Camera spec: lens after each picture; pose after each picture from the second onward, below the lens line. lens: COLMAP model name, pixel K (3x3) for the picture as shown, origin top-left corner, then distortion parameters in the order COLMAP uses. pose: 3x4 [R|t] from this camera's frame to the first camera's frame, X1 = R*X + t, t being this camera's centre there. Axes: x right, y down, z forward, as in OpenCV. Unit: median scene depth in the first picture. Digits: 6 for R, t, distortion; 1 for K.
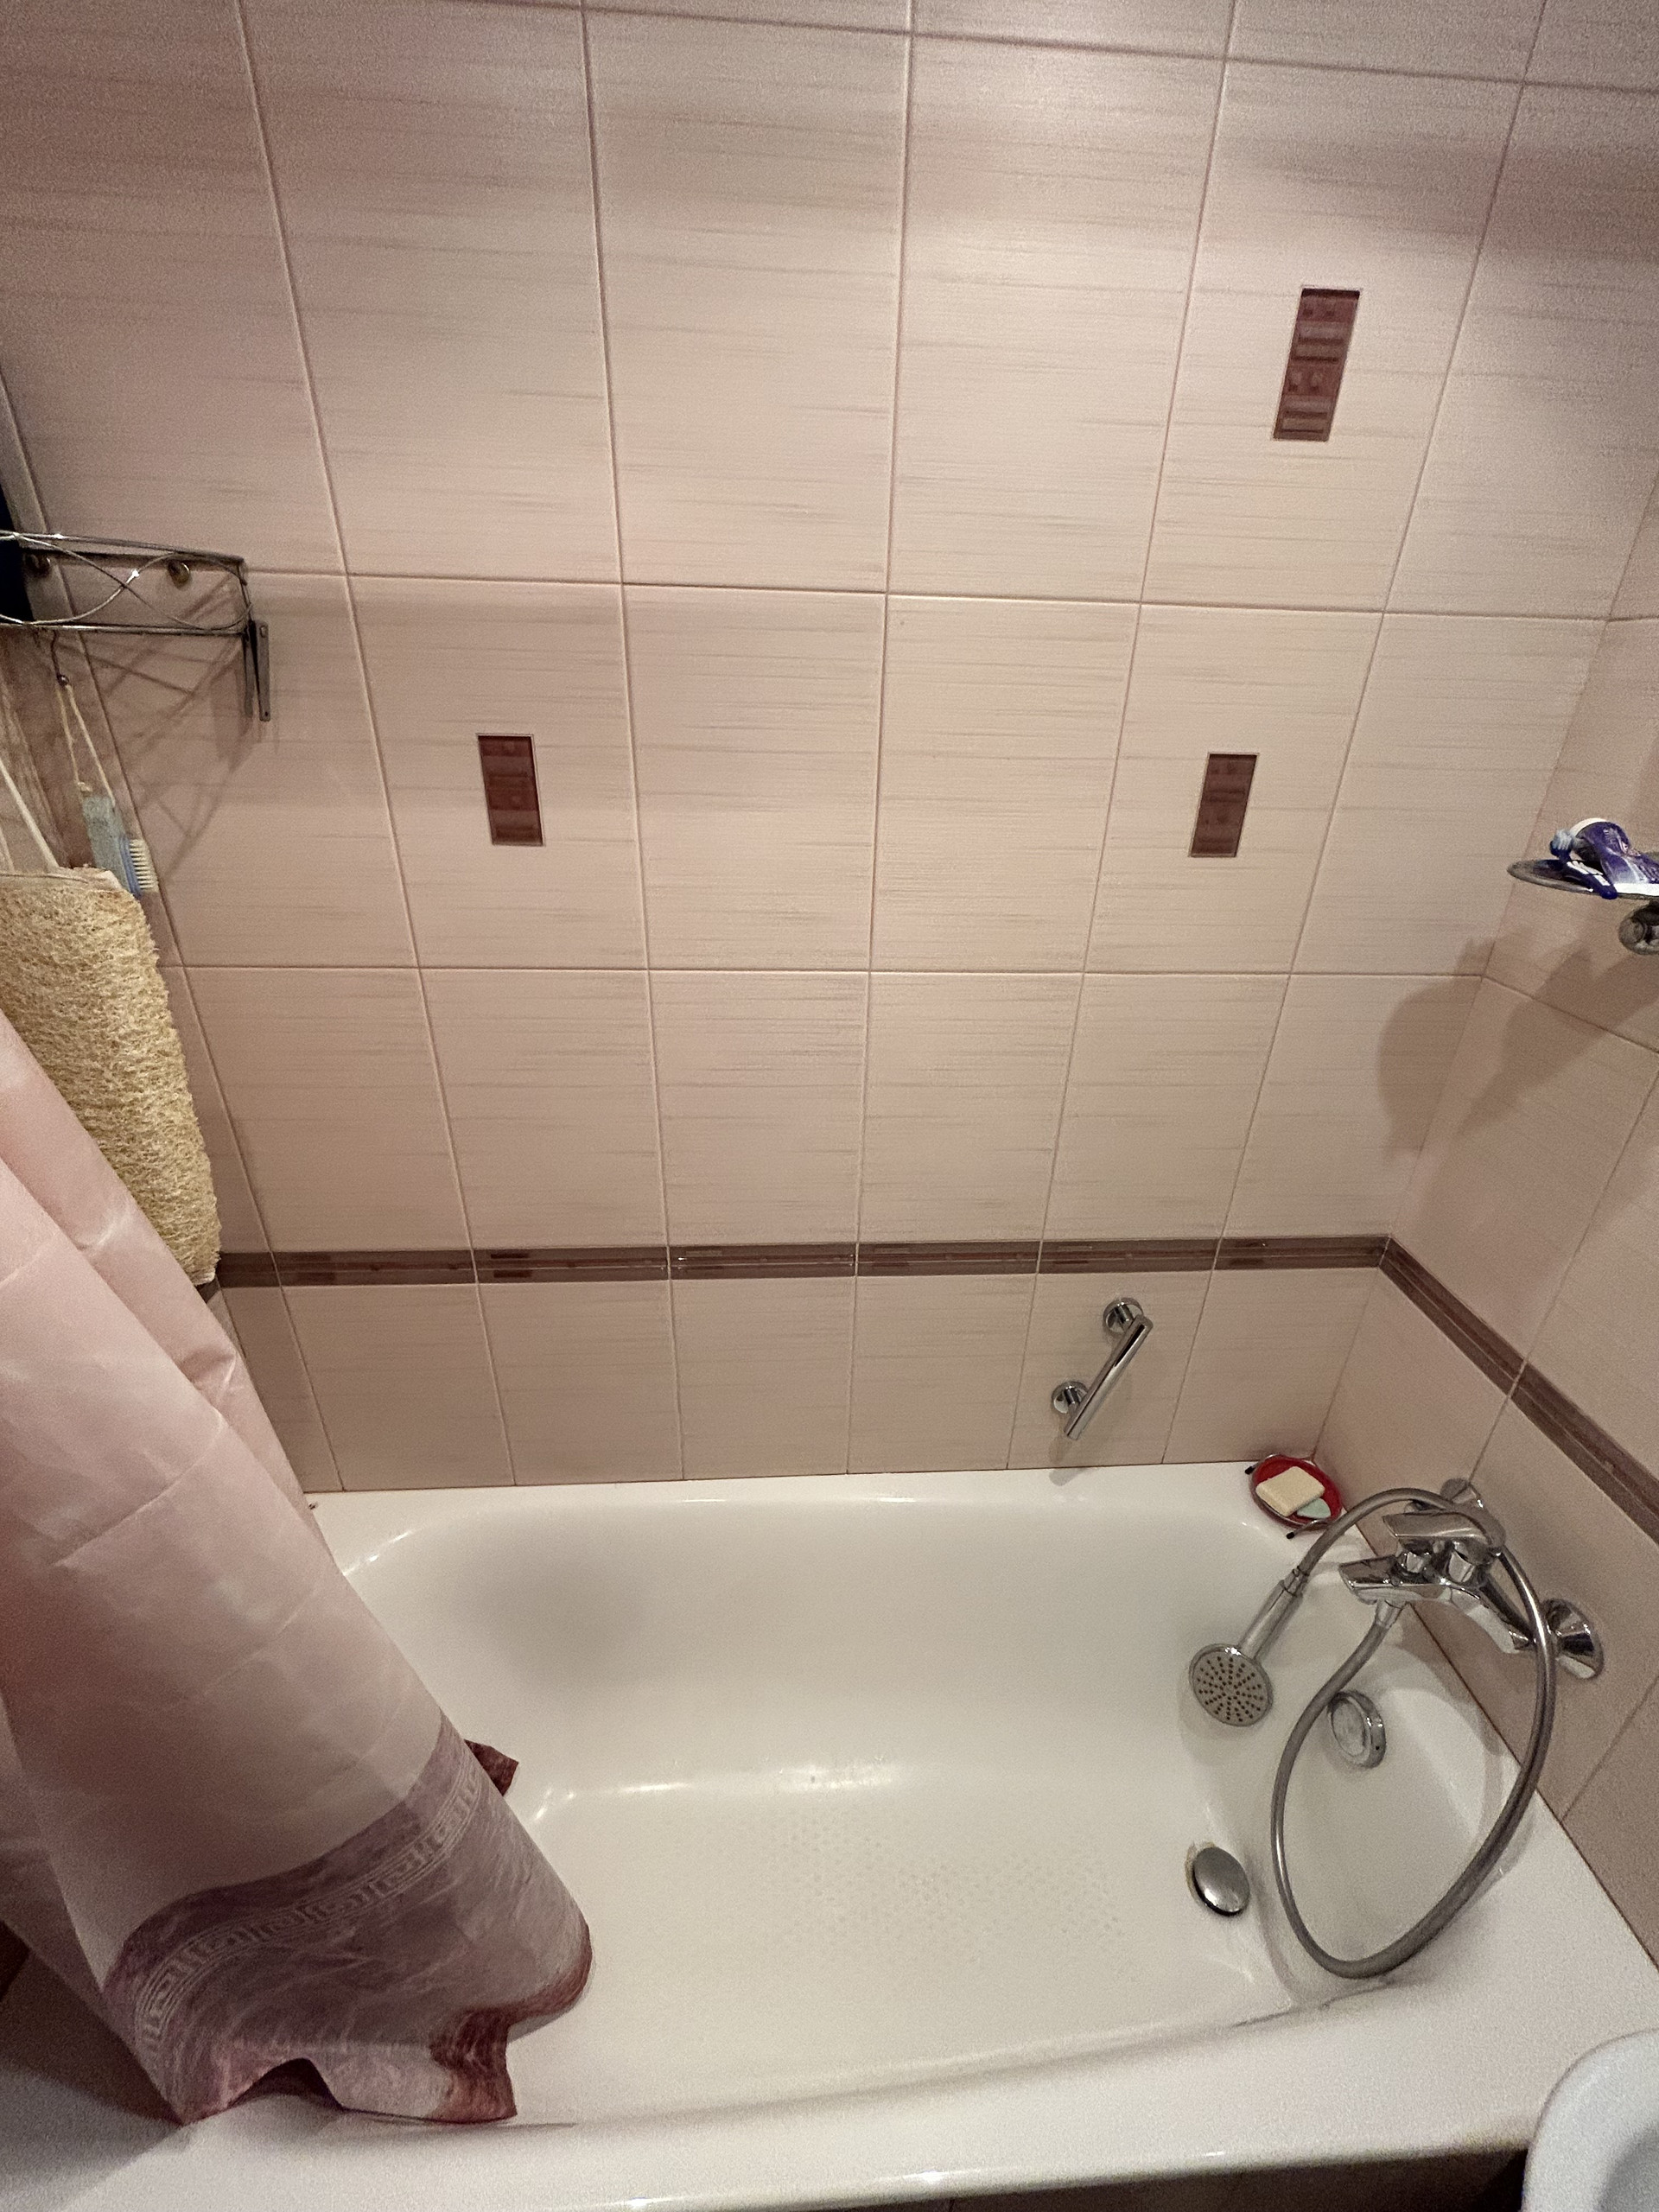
lens RADIAL K [[891.0, 0, 827.6], [0, 891.0, 1099.5], [0, 0, 1]] dist [-0.003052, 0.001307]
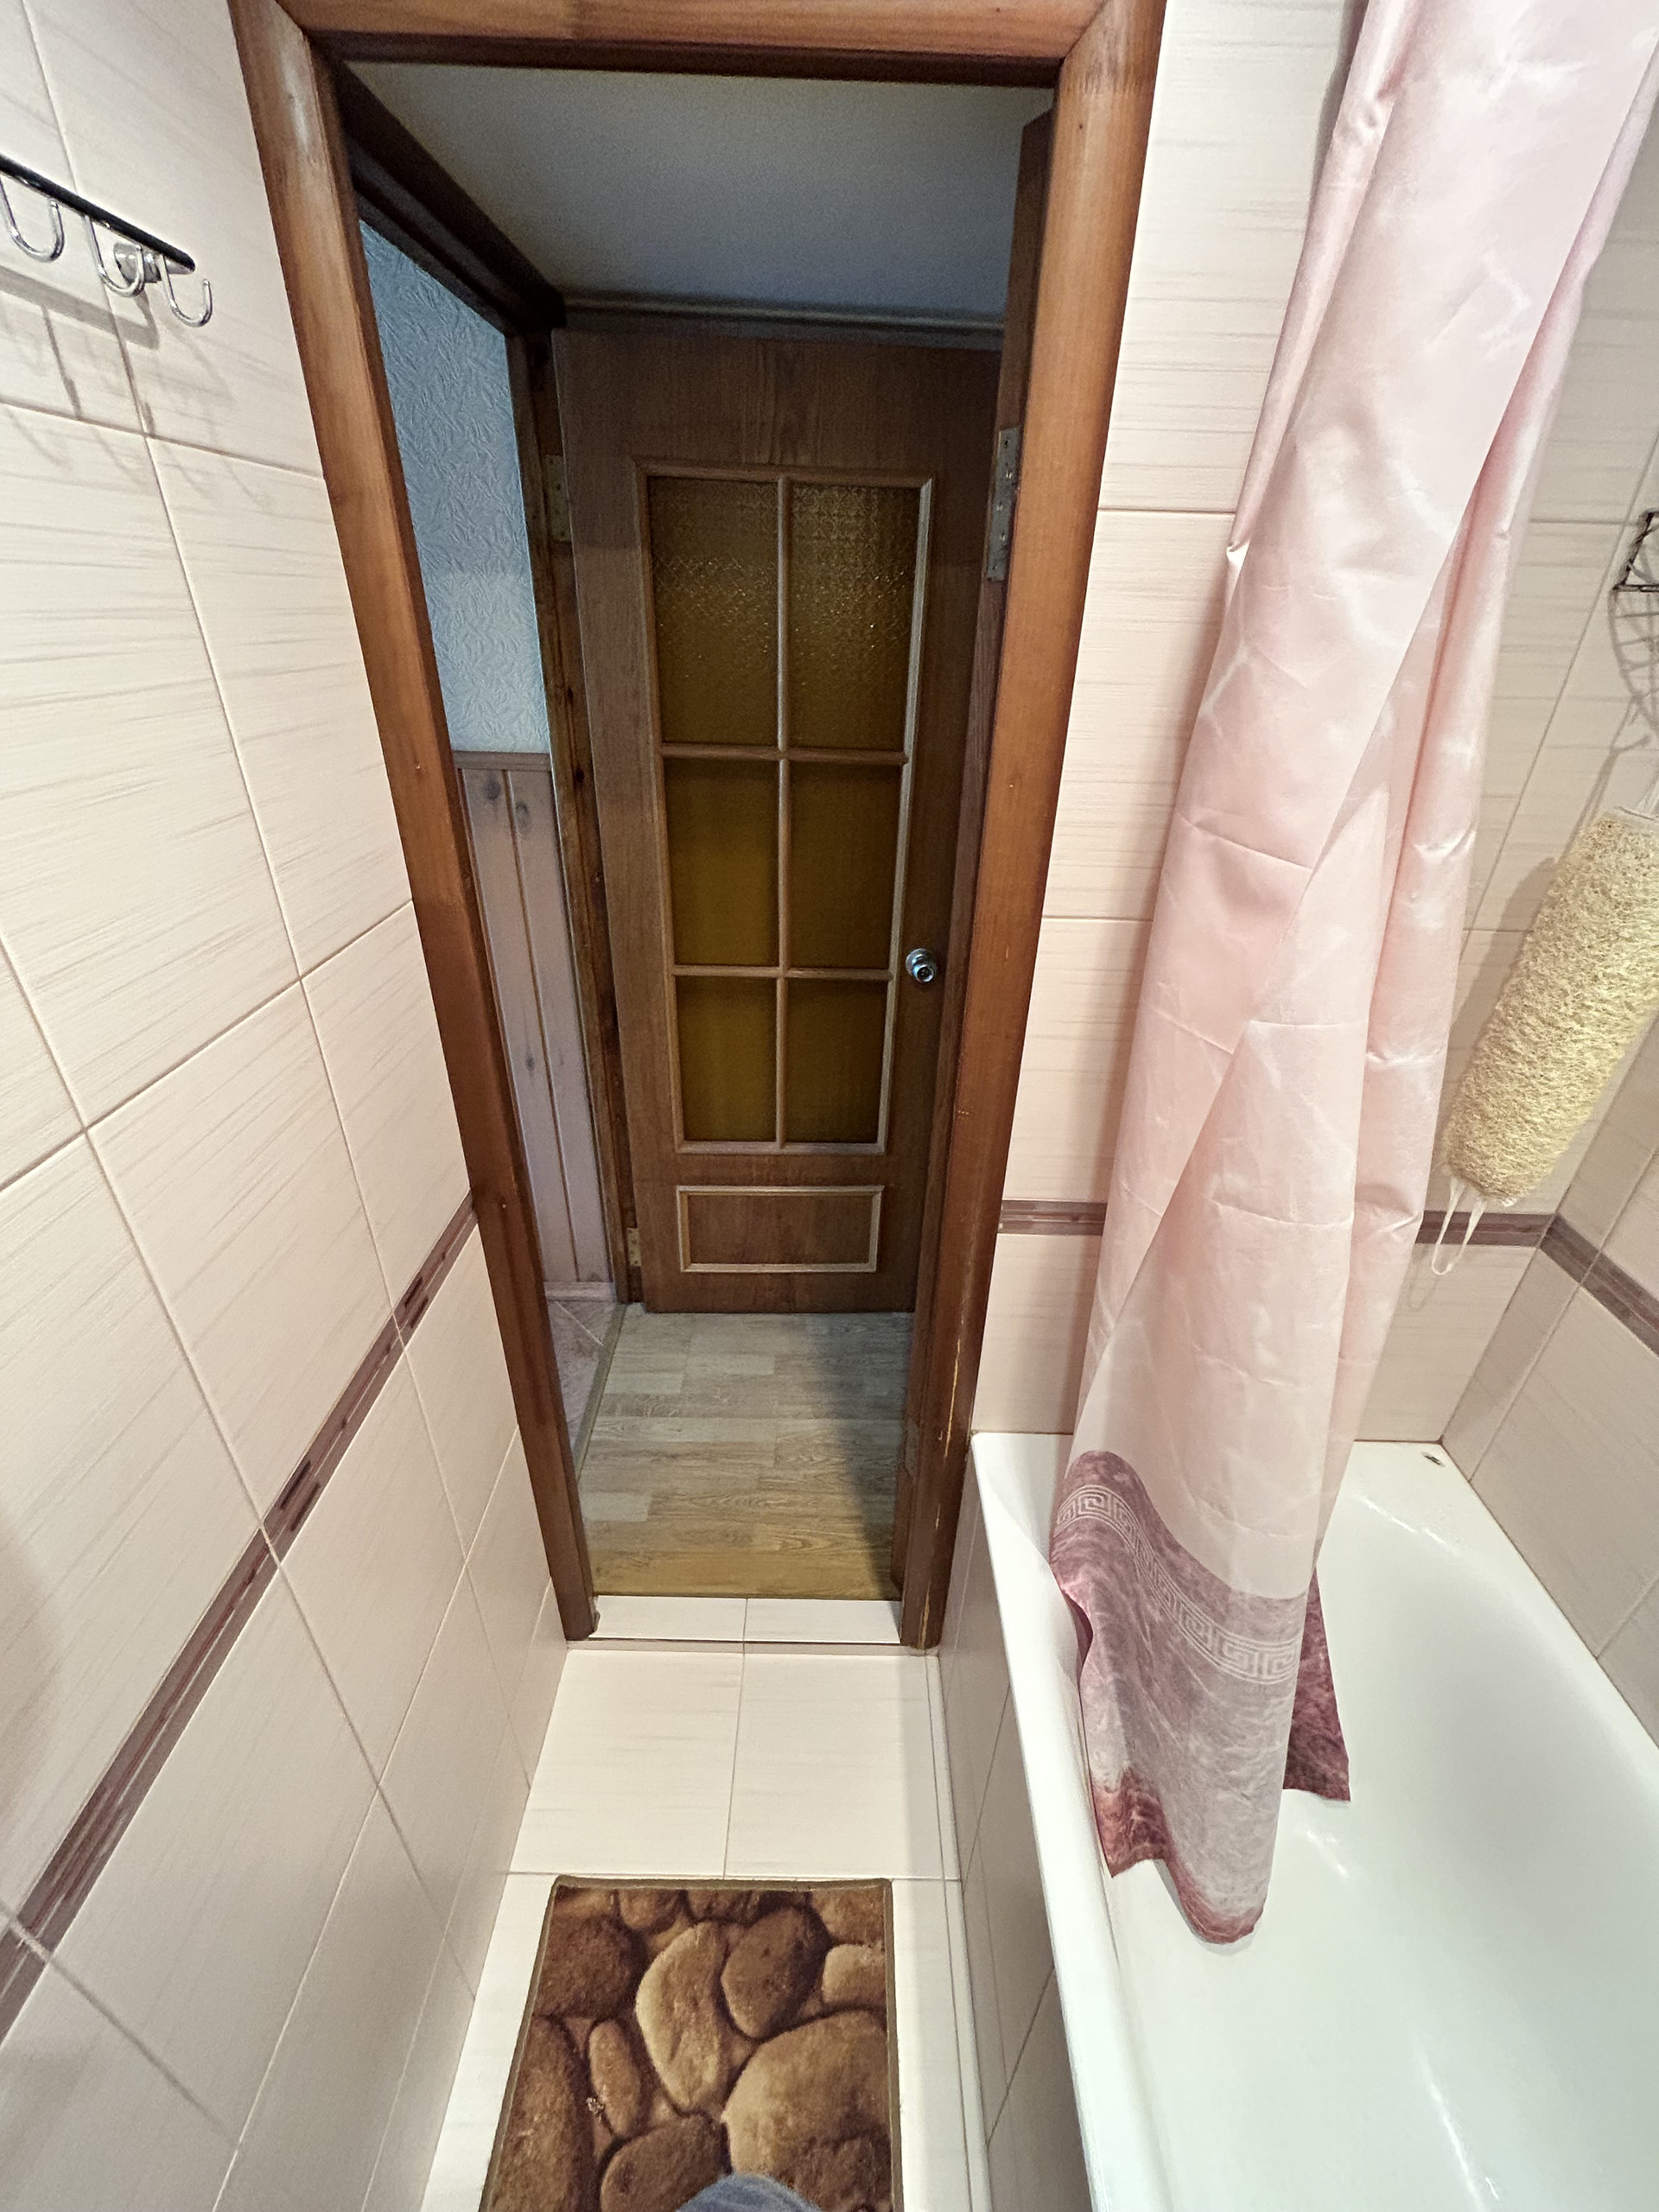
lens RADIAL K [[891.0, 0, 829.6], [0, 891.0, 1104.8], [0, 0, 1]] dist [-0.003052, 0.001307]
pose [[-0.070470, 0.464713, -0.882653, 0.398997], [-0.455743, 0.772103, 0.442895, 0.004163], [0.887317, 0.433474, 0.157380, 0.067312]]
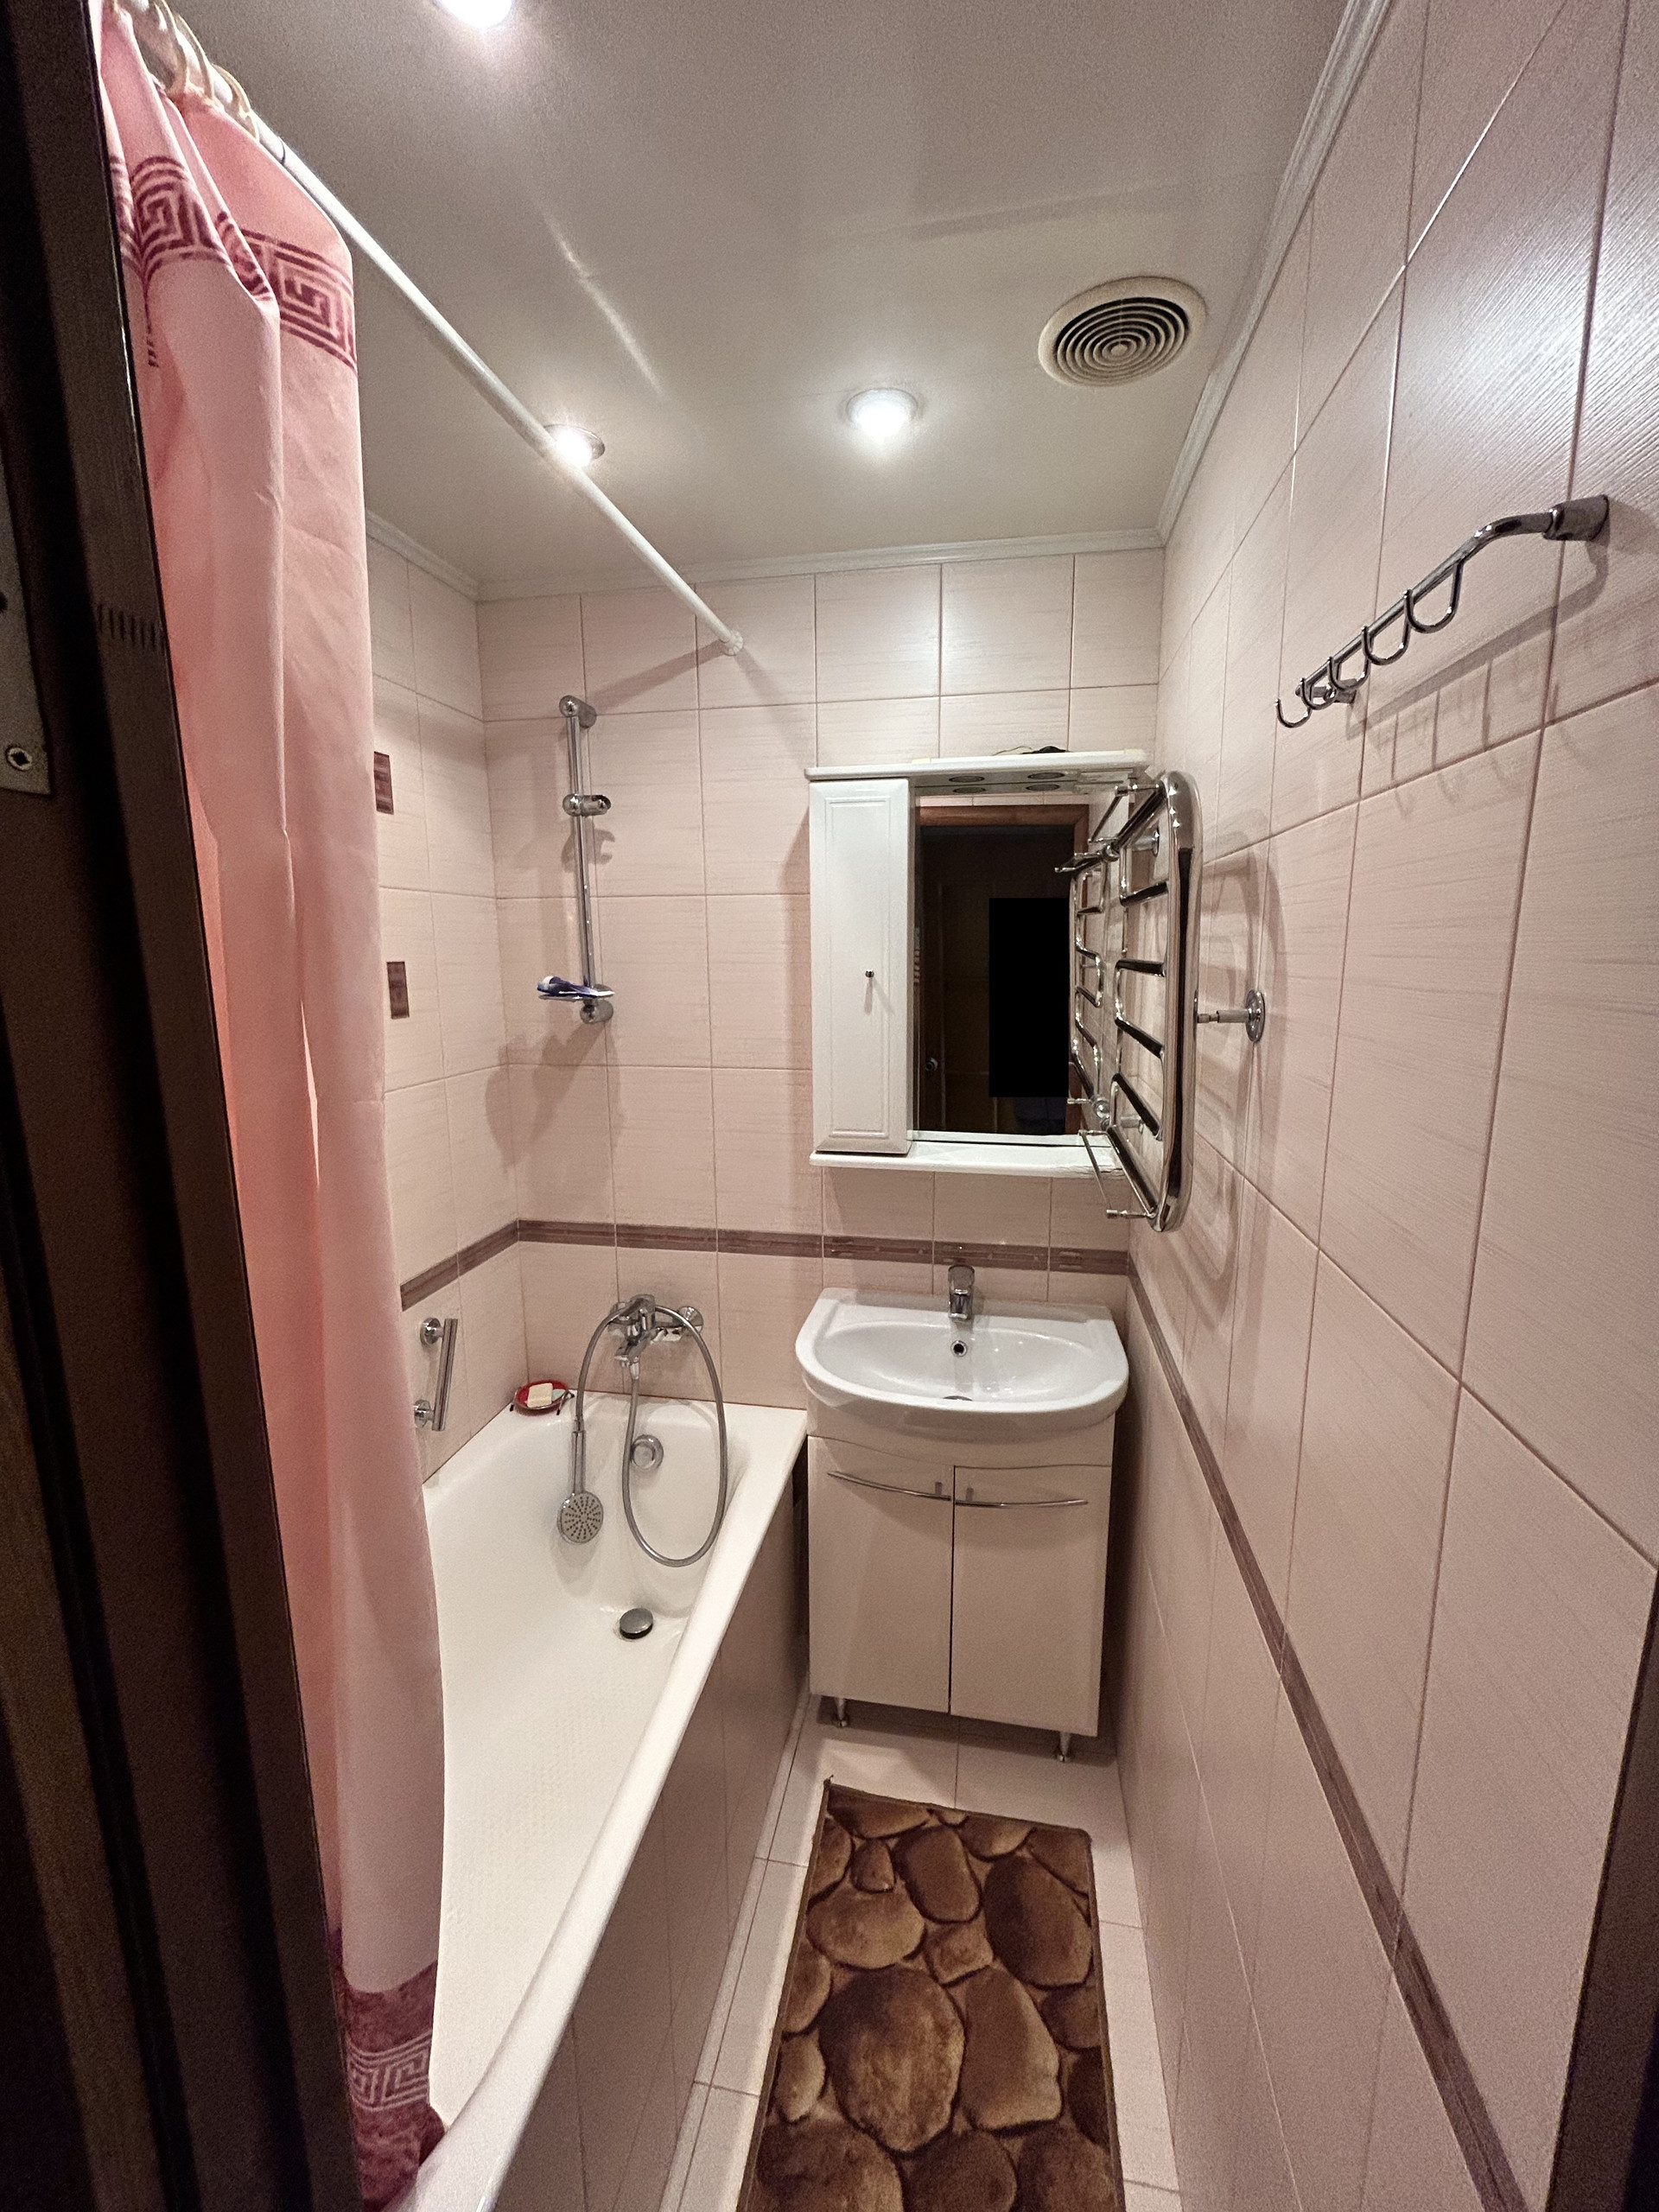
lens RADIAL K [[891.0, 0, 838.1], [0, 891.0, 1096.0], [0, 0, 1]] dist [-0.003052, 0.001307]
pose [[0.247753, -0.189091, 0.950191, -0.827333], [0.431751, 0.899543, 0.066437, 0.093055], [-0.867300, 0.393785, 0.304505, -0.164409]]
